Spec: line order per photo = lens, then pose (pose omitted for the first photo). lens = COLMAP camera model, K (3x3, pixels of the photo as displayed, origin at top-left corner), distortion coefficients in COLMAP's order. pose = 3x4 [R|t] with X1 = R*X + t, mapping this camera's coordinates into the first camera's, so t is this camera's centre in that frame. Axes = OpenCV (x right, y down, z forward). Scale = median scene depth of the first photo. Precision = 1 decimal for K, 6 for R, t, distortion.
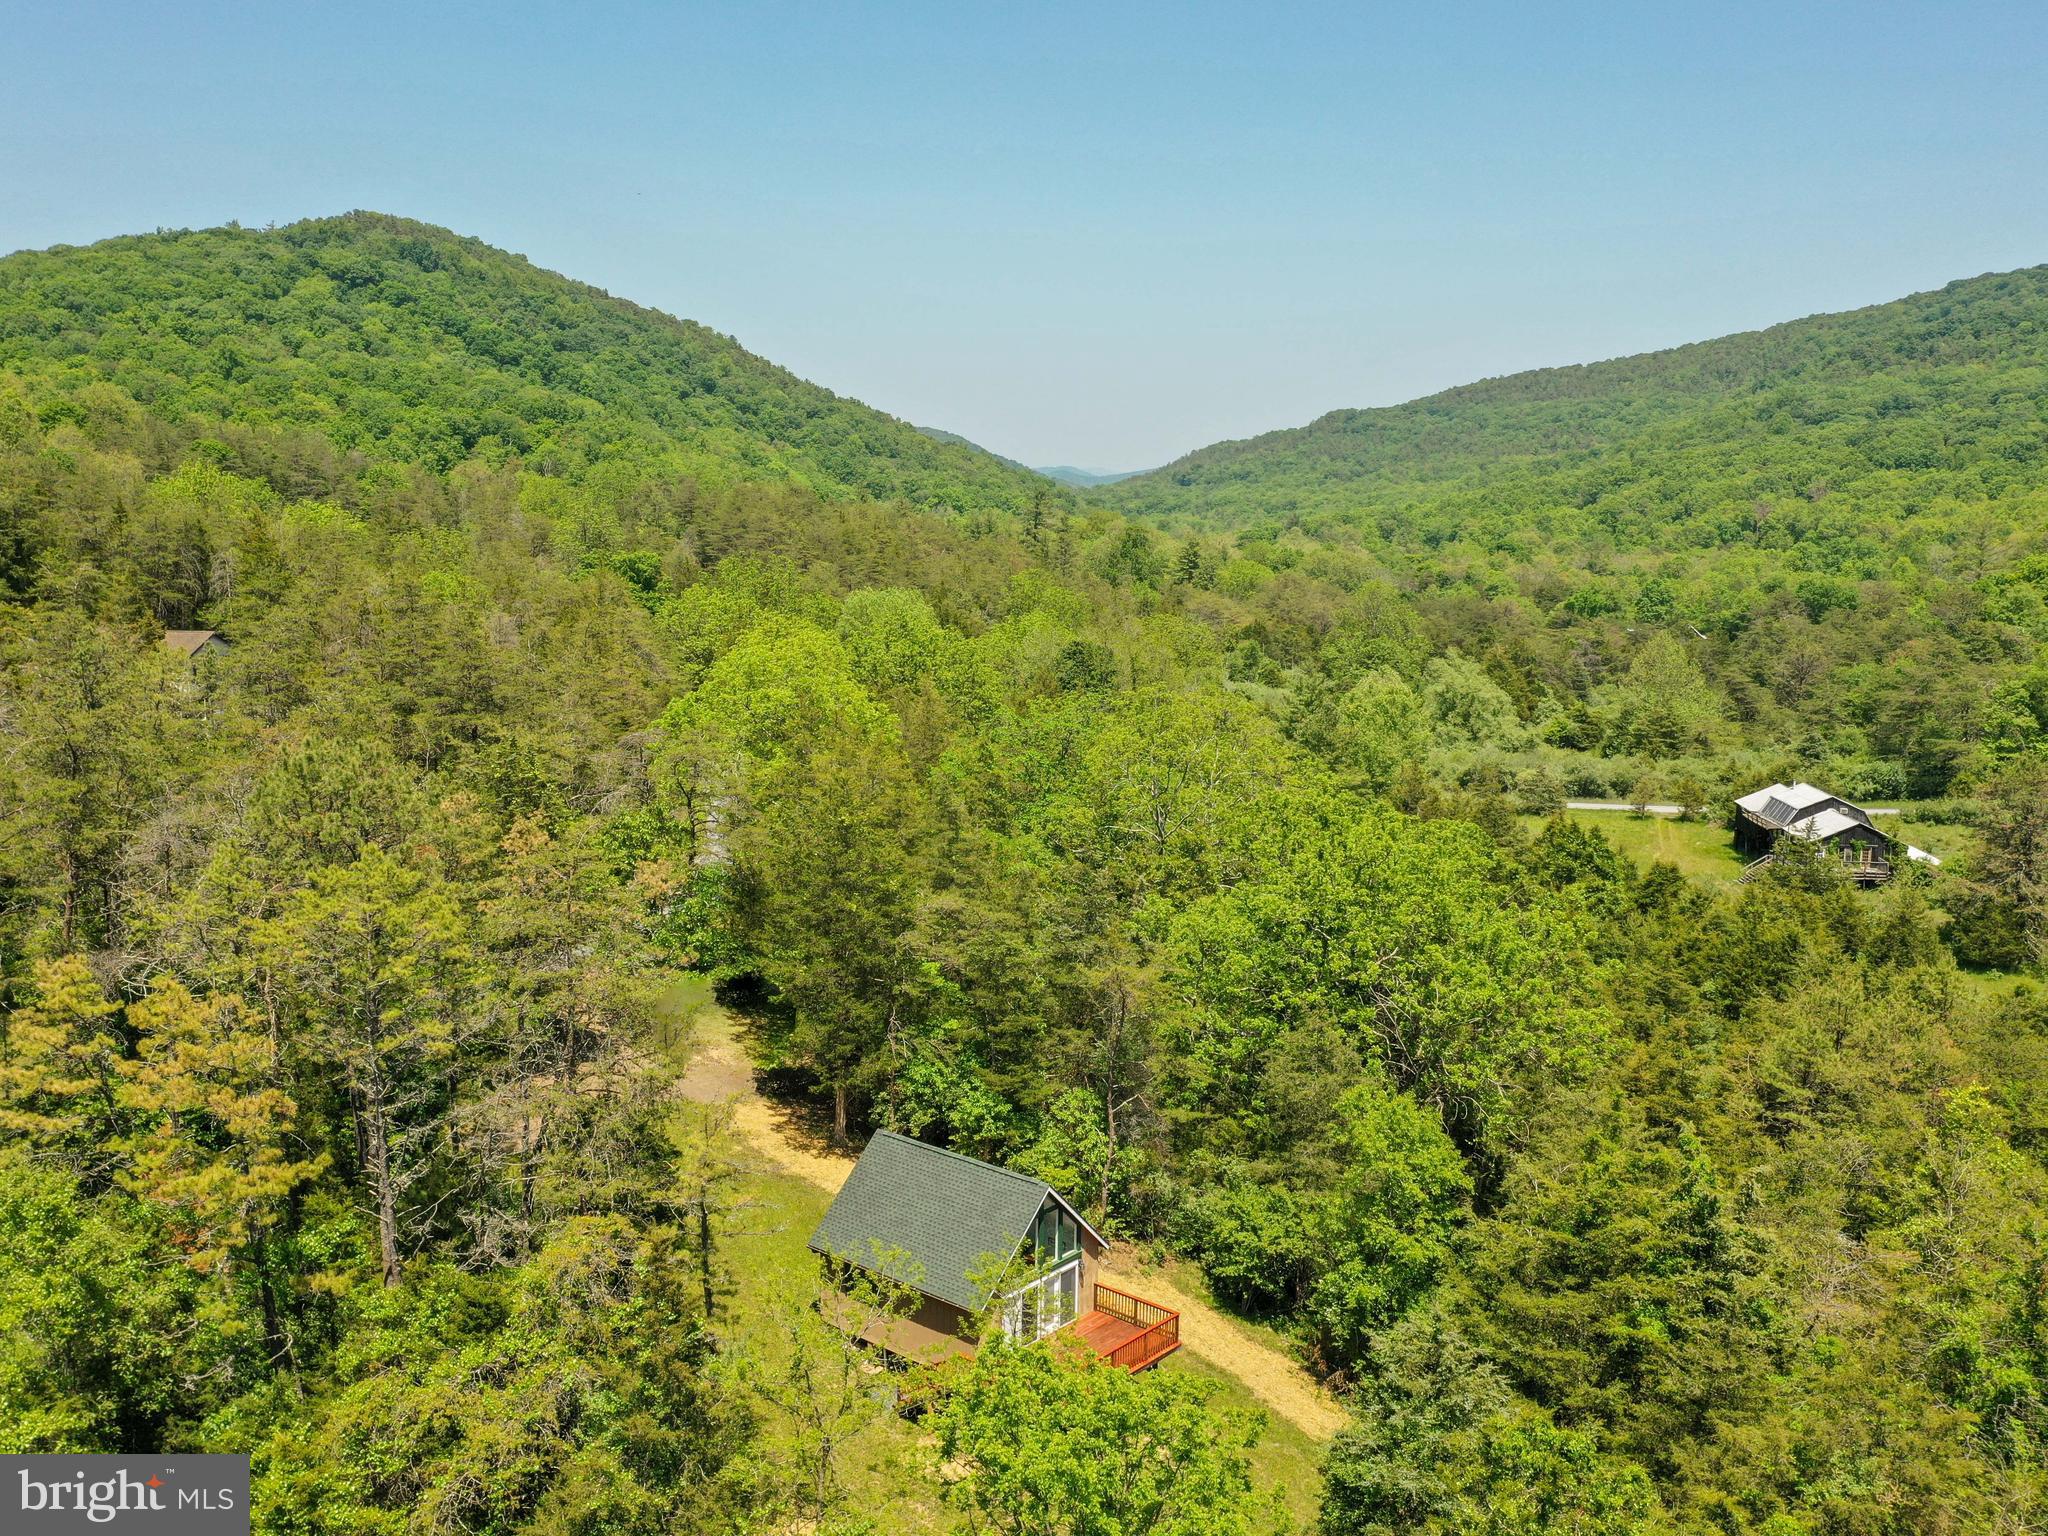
lens RADIAL K [[1671.1, 0, 1025.9], [0, 1671.1, 765.3], [0, 0, 1]] dist [-0.000375, 0.002805]
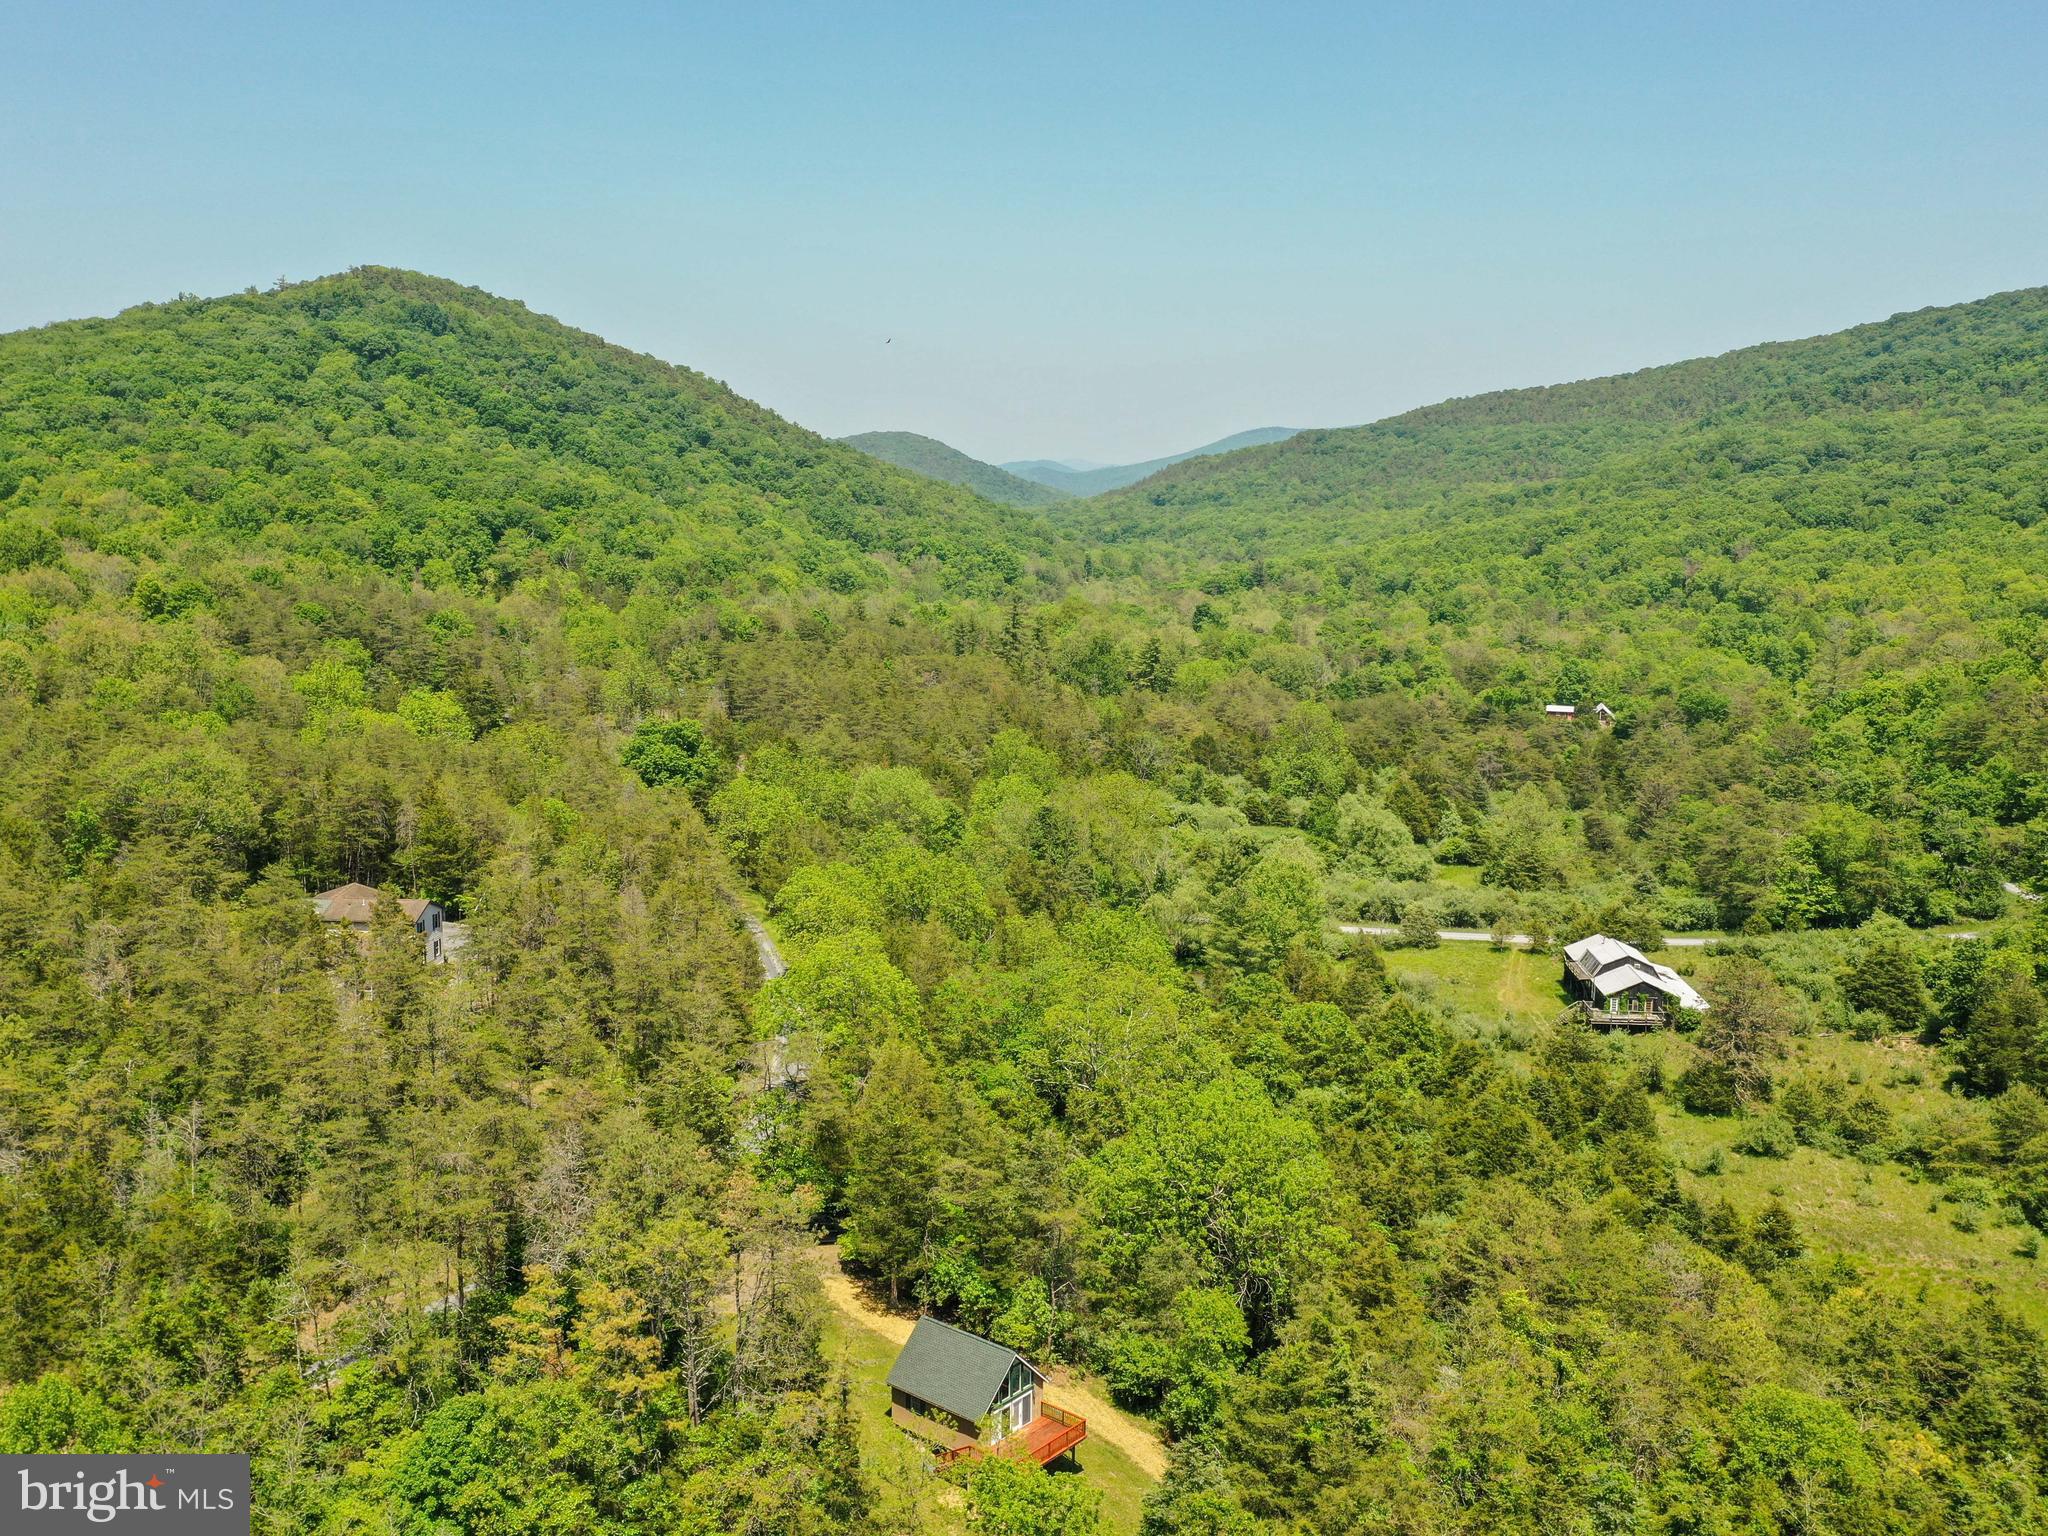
lens RADIAL K [[1671.1, 0, 1021.8], [0, 1671.1, 770.8], [0, 0, 1]] dist [-0.000375, 0.002805]
pose [[0.999950, -0.004386, 0.008957, 0.001633], [0.004297, 0.999942, 0.009918, -0.104181], [-0.009000, -0.009879, 0.999911, -0.215479]]
